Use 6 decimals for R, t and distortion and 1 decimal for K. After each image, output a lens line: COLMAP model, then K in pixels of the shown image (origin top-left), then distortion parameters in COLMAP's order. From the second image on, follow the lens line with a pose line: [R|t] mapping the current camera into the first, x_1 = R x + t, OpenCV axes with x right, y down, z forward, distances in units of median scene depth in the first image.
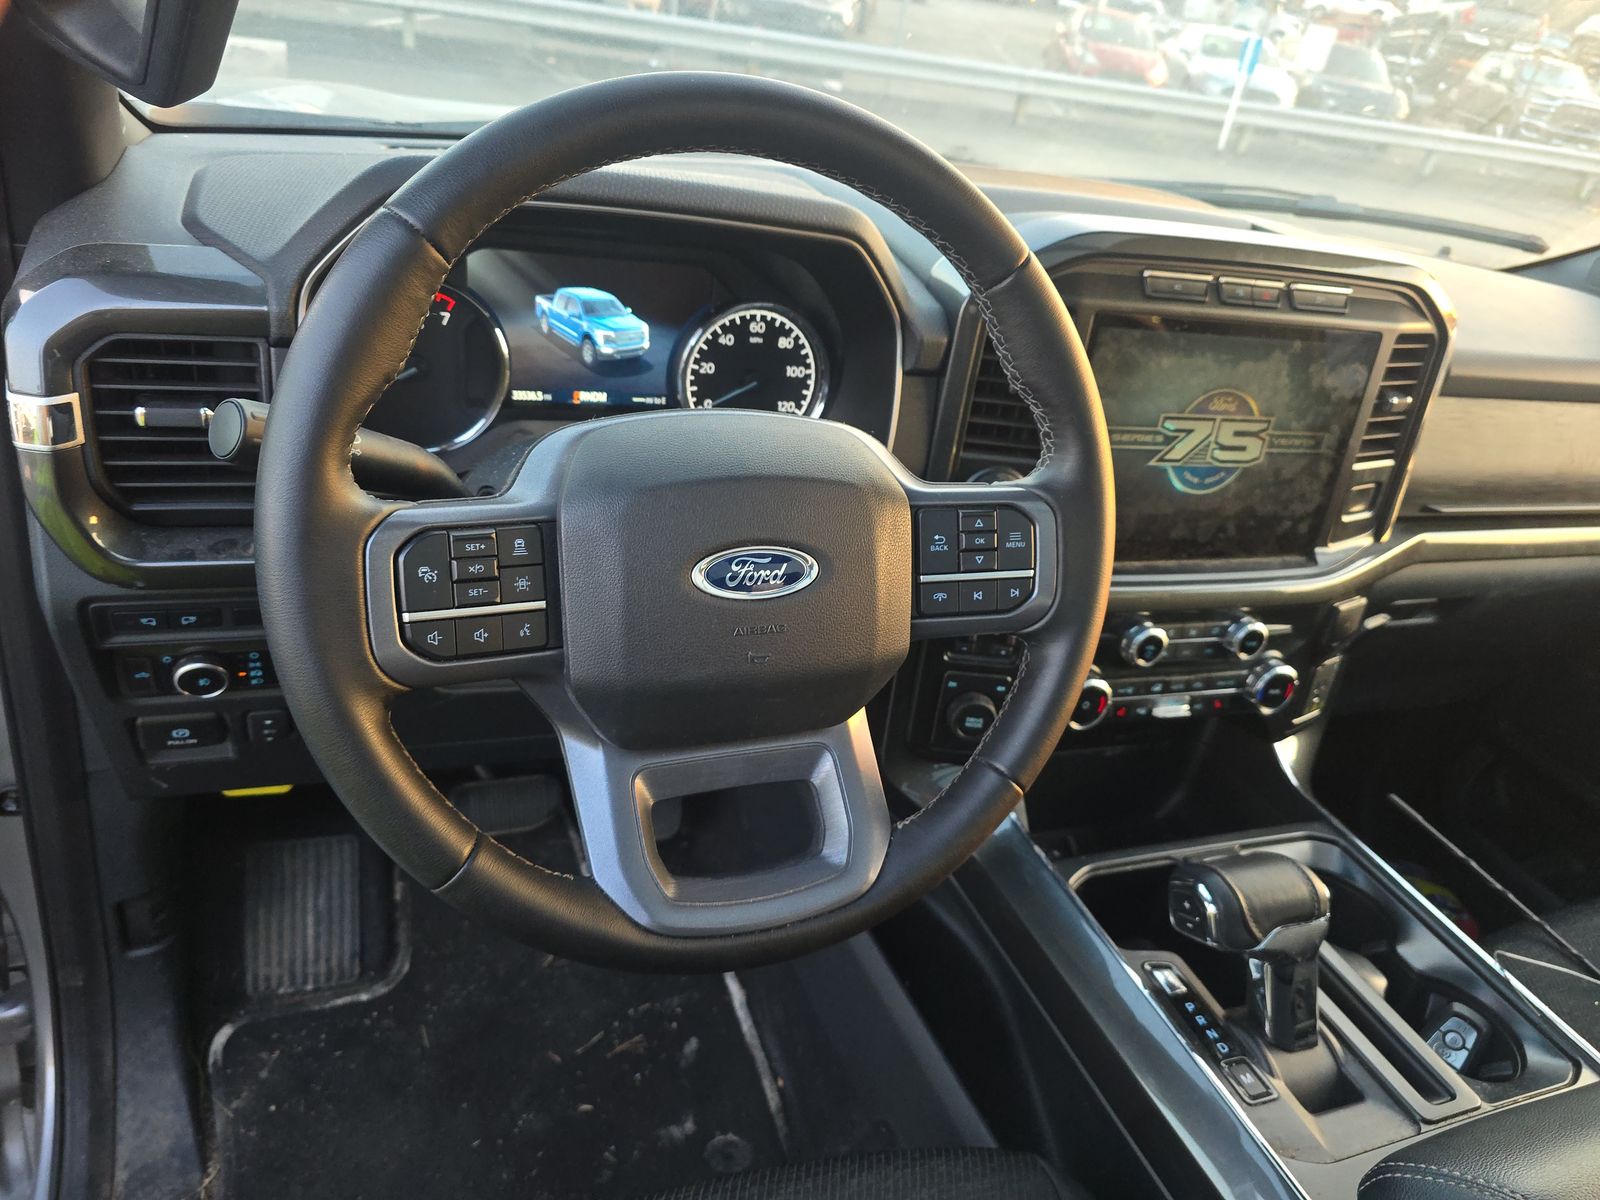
lens RADIAL K [[1066.9, 0, 803.2], [0, 1066.9, 601.9], [0, 0, 1]] dist [0.026450, -0.009445]
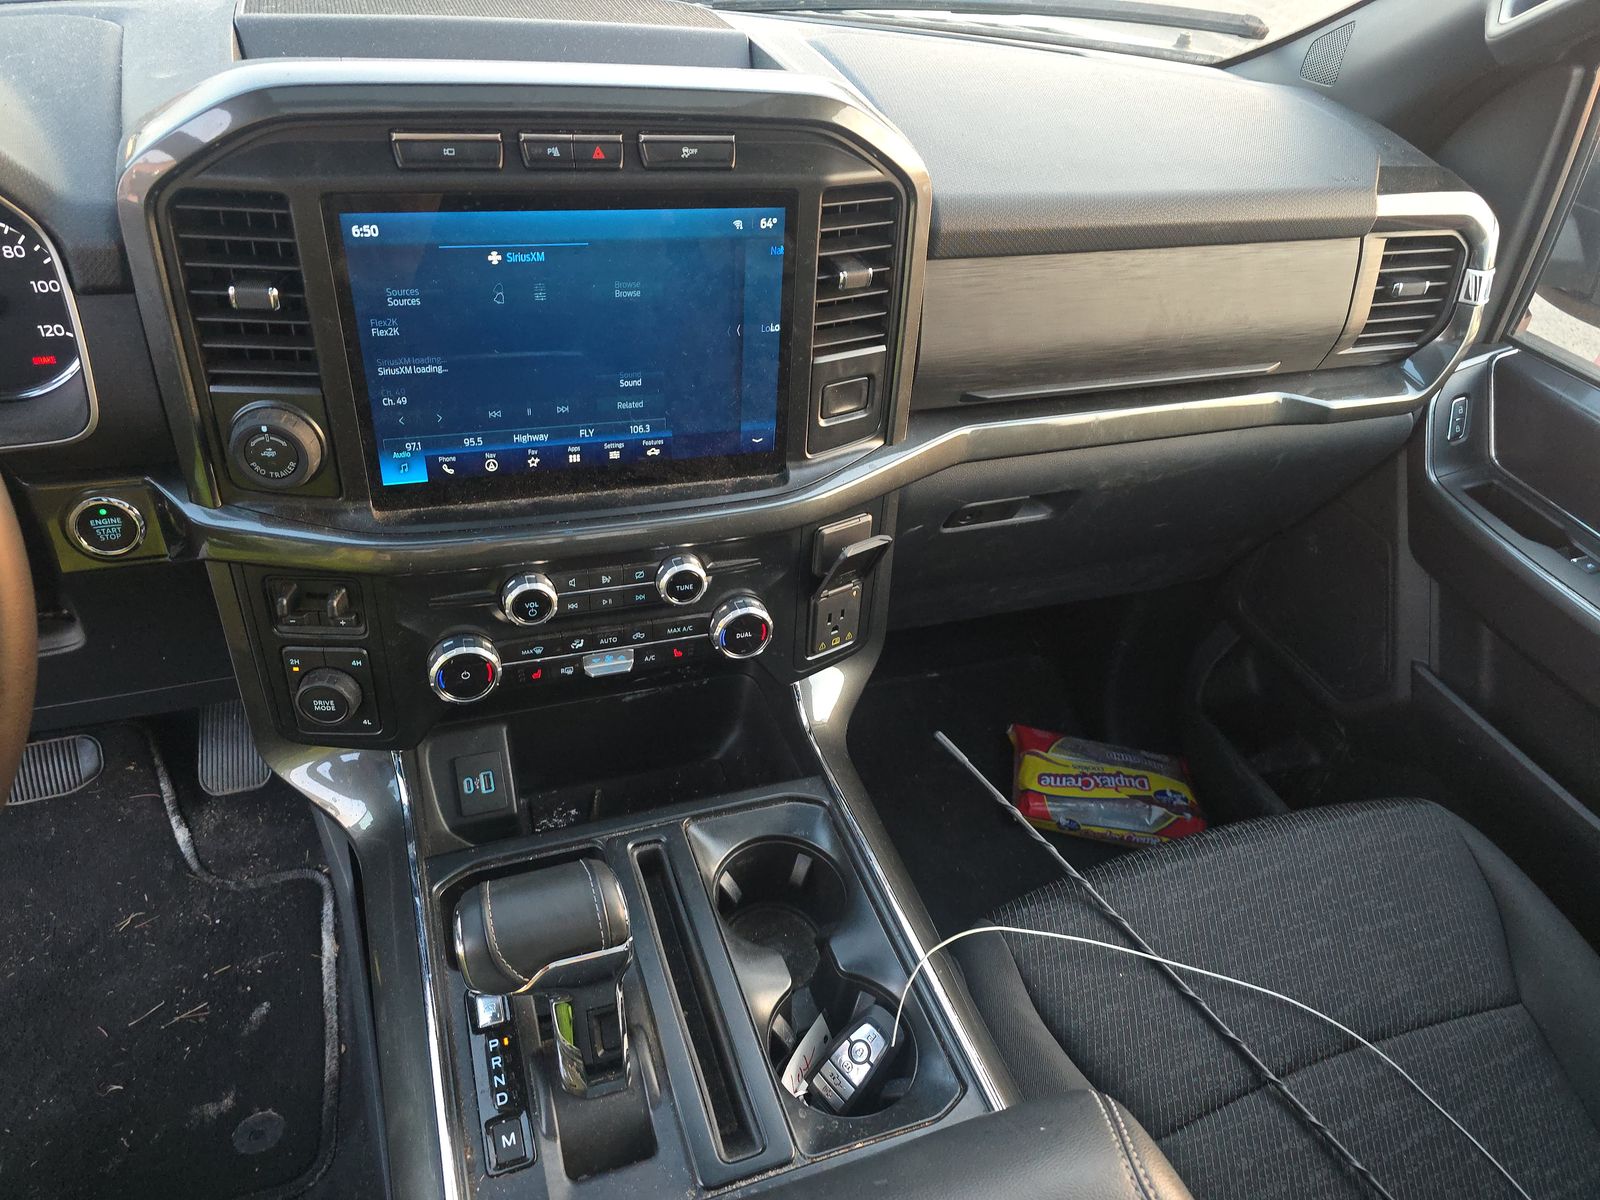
lens RADIAL K [[1066.9, 0, 795.2], [0, 1066.9, 600.7], [0, 0, 1]] dist [0.026450, -0.009445]
pose [[0.997657, -0.049182, -0.047565, 0.541523], [0.055785, 0.987222, 0.149268, -0.069472], [0.039616, -0.151571, 0.987652, 0.182380]]
